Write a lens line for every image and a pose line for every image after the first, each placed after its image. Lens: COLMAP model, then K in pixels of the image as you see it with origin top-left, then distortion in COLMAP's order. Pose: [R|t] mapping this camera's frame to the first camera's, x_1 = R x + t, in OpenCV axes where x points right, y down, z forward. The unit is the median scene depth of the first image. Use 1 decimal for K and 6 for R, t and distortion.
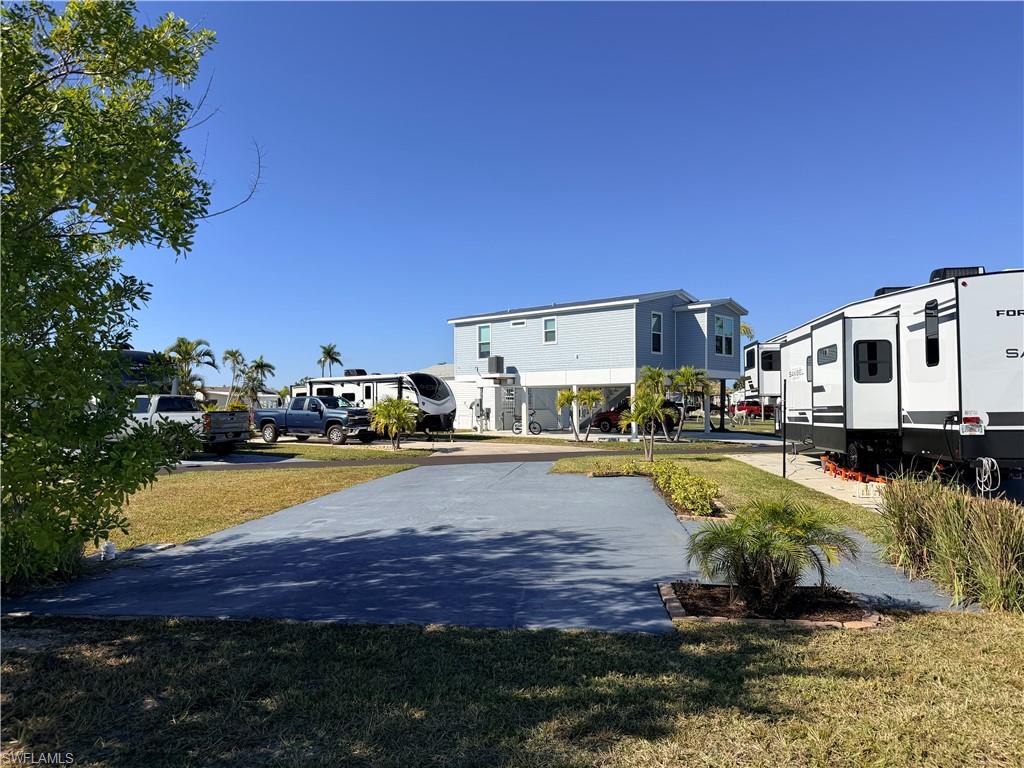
lens RADIAL K [[706.9, 0, 512.3], [0, 706.9, 385.3], [0, 0, 1]] dist [0.003881, 0.000913]
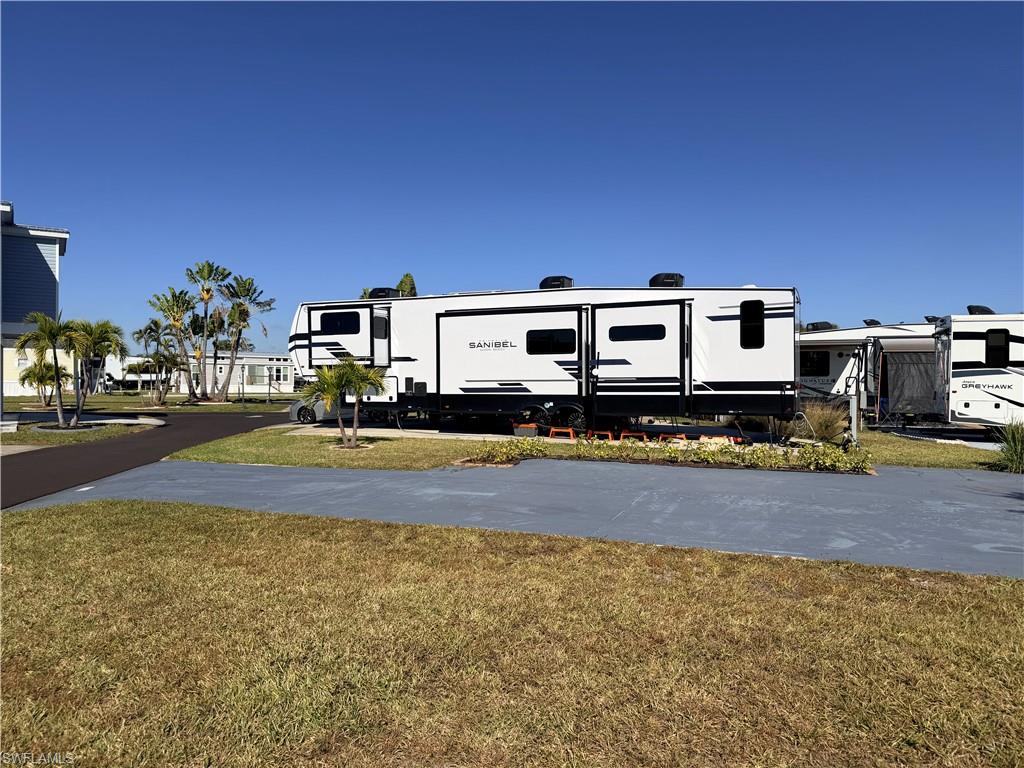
lens RADIAL K [[706.9, 0, 511.9], [0, 706.9, 385.1], [0, 0, 1]] dist [0.003881, 0.000913]
pose [[0.269973, 0.009823, 0.962818, -0.786537], [-0.037289, 0.999304, 0.000261, 0.055956], [-0.962146, -0.035973, 0.270151, 1.004076]]
